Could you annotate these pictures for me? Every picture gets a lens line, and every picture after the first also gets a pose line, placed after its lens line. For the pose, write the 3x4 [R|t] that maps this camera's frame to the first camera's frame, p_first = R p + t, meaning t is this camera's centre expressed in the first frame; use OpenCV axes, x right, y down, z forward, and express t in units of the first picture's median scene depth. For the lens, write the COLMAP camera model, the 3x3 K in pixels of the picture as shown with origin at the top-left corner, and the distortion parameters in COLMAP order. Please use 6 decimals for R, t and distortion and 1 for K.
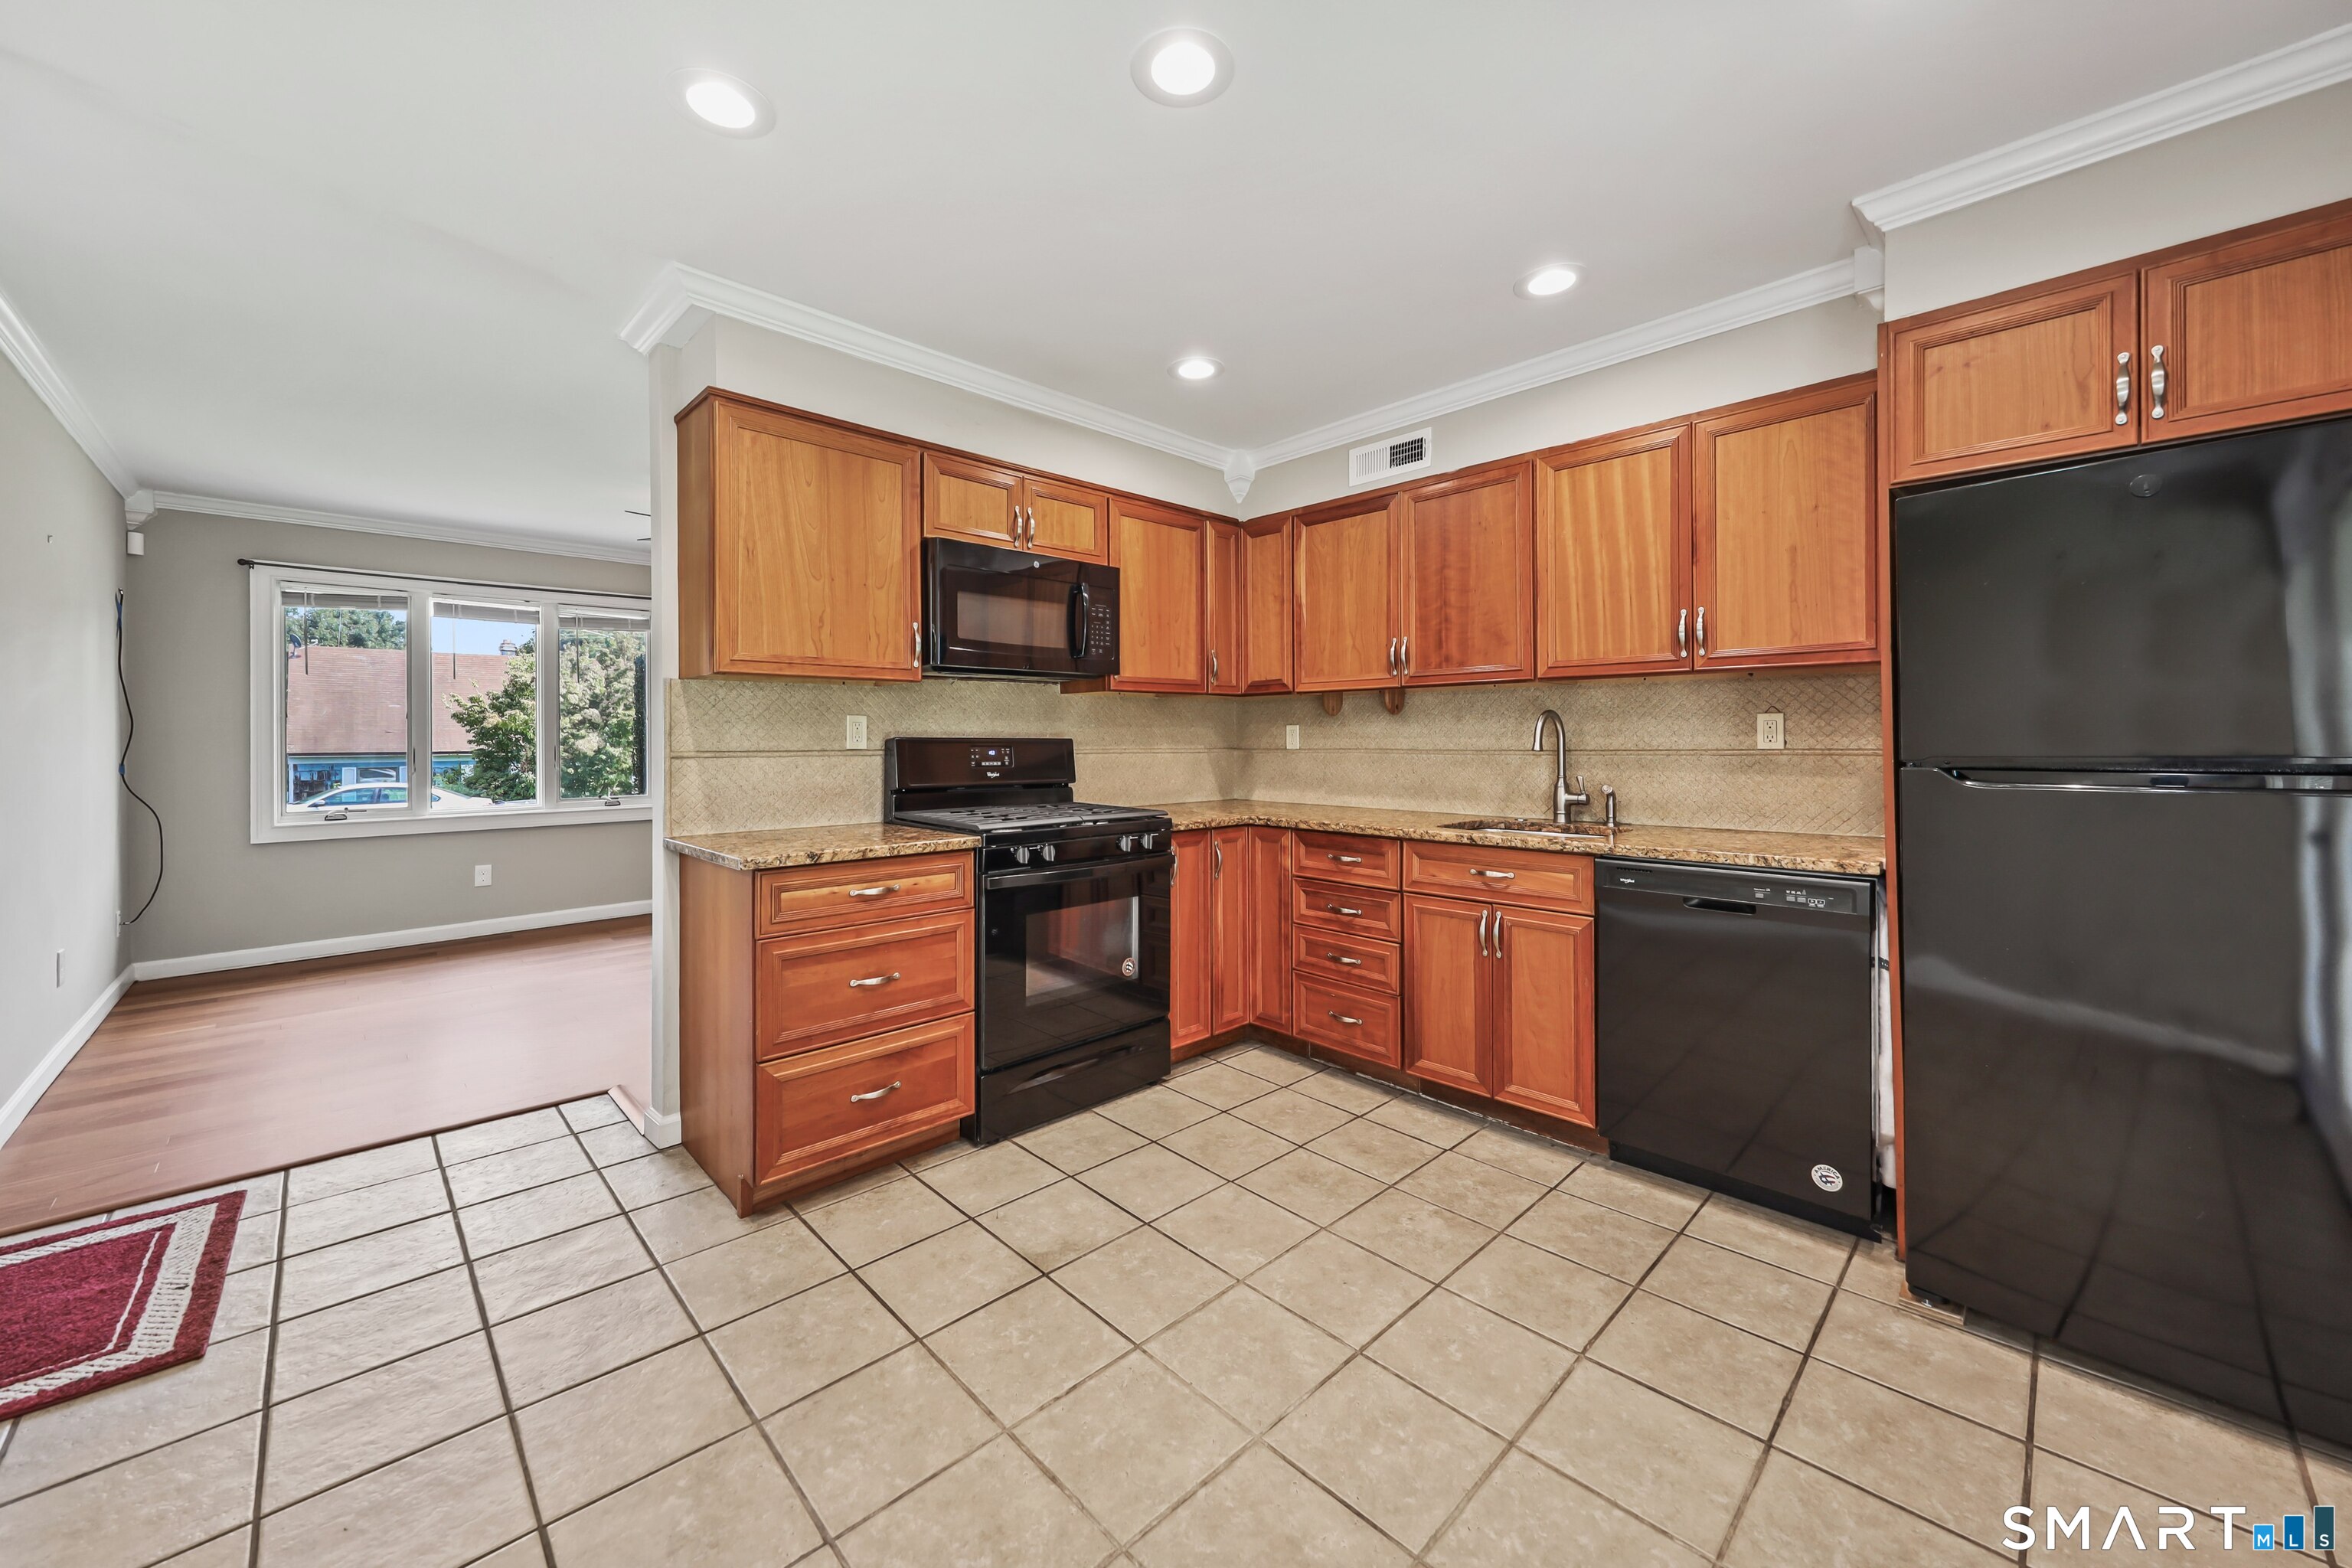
lens RADIAL K [[878.2, 0, 1167.9], [0, 878.2, 737.9], [0, 0, 1]] dist [0.001358, 0.000044]
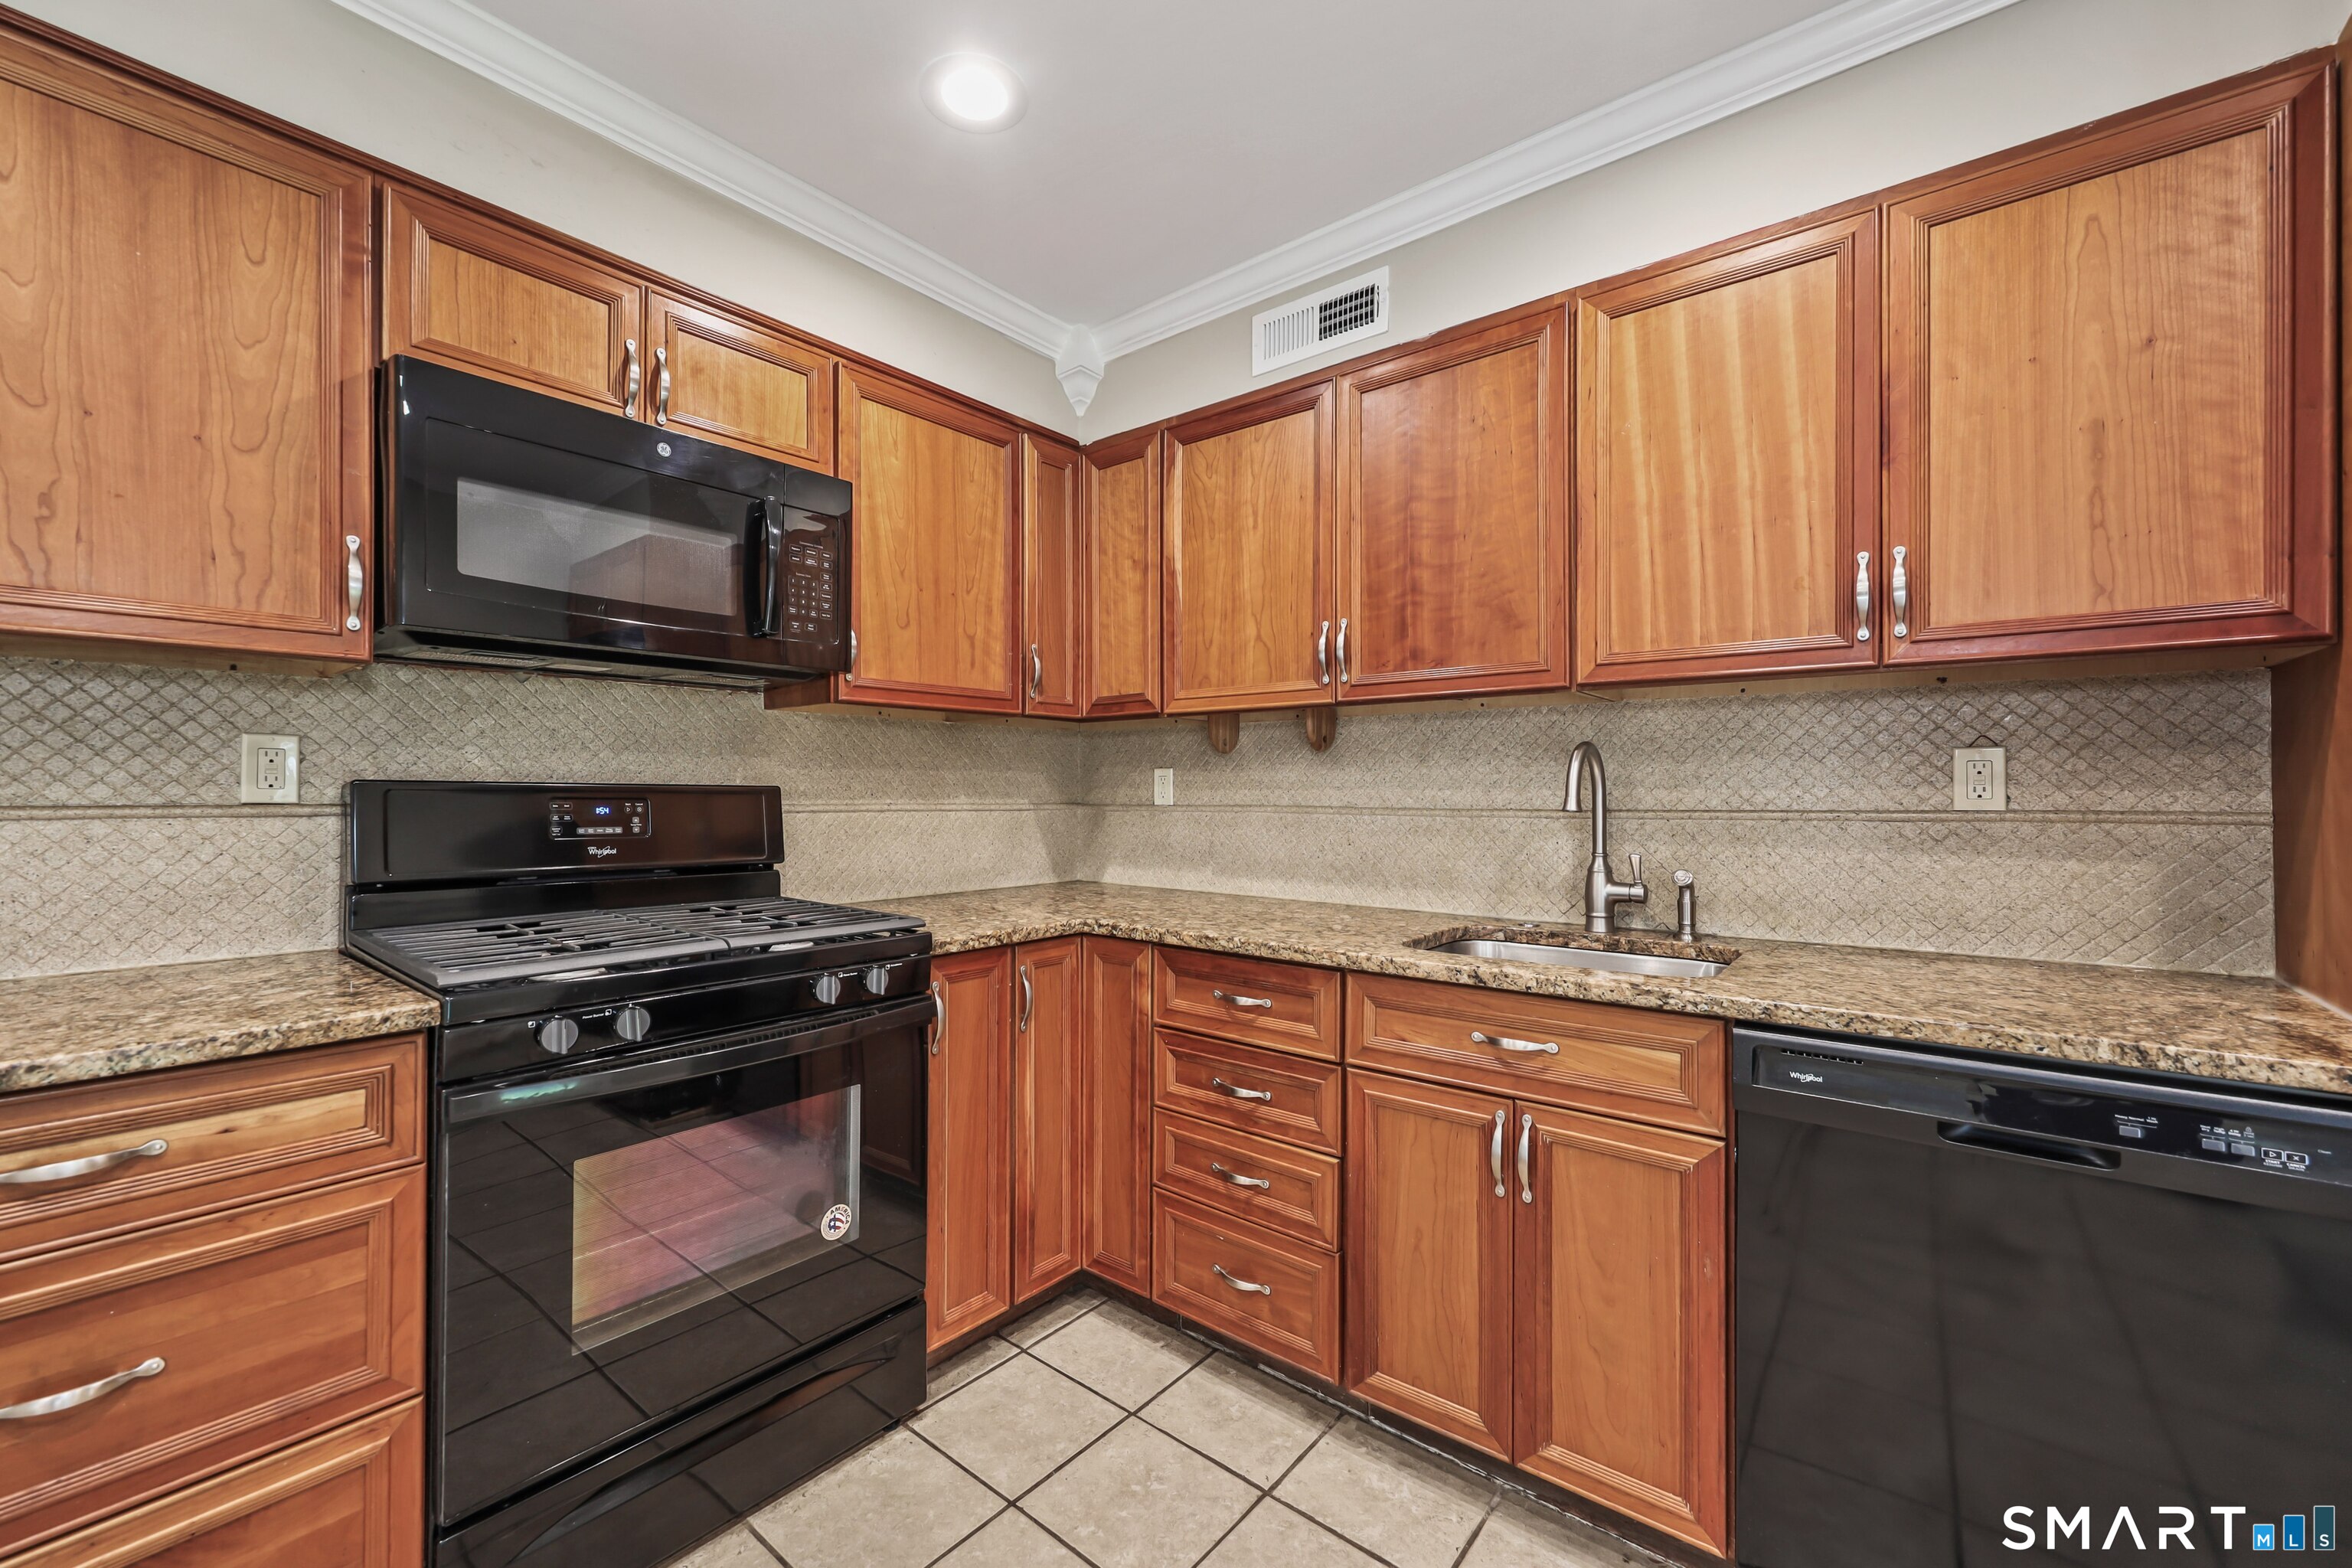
lens RADIAL K [[947.3, 0, 1176.0], [0, 947.3, 784.0], [0, 0, 1]] dist [-0.000843, -0.000079]
pose [[0.991299, 0.007240, 0.131429, 0.078870], [-0.006233, 0.999948, -0.008073, 0.003125], [-0.131480, 0.007183, 0.991293, 0.405442]]
